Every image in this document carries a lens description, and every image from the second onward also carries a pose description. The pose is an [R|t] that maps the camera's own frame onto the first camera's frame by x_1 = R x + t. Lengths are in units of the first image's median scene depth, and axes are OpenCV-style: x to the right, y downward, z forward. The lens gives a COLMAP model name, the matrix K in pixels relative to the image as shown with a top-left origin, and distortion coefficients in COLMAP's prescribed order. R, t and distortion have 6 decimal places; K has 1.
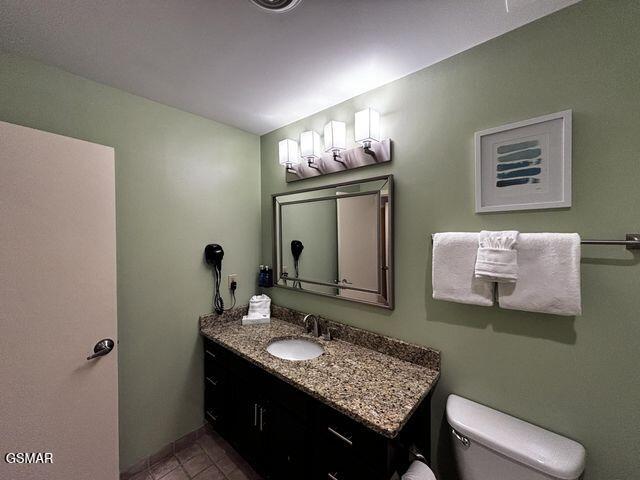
lens RADIAL K [[259.3, 0, 330.5], [0, 259.3, 238.8], [0, 0, 1]] dist [-0.001723, -0.000067]
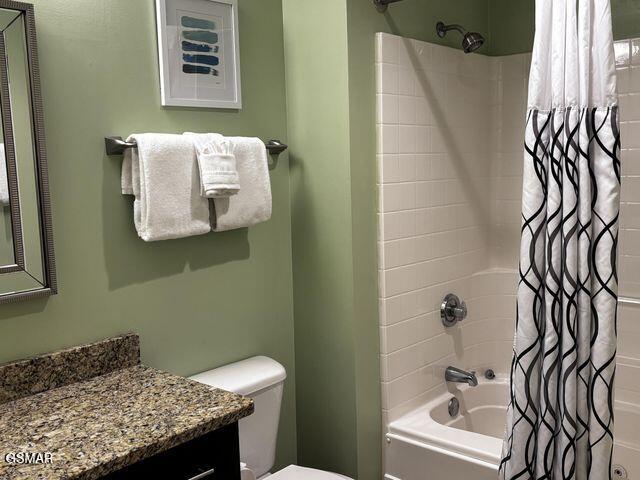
lens RADIAL K [[655.8, 0, 320.0], [0, 655.8, 240.0], [0, 0, 1]] dist [0.001884, -0.003129]
pose [[0.009128, -0.115388, 0.993279, -1.266872], [0.041447, 0.992510, 0.114917, 0.072947], [-0.999099, 0.040120, 0.013842, 0.633387]]
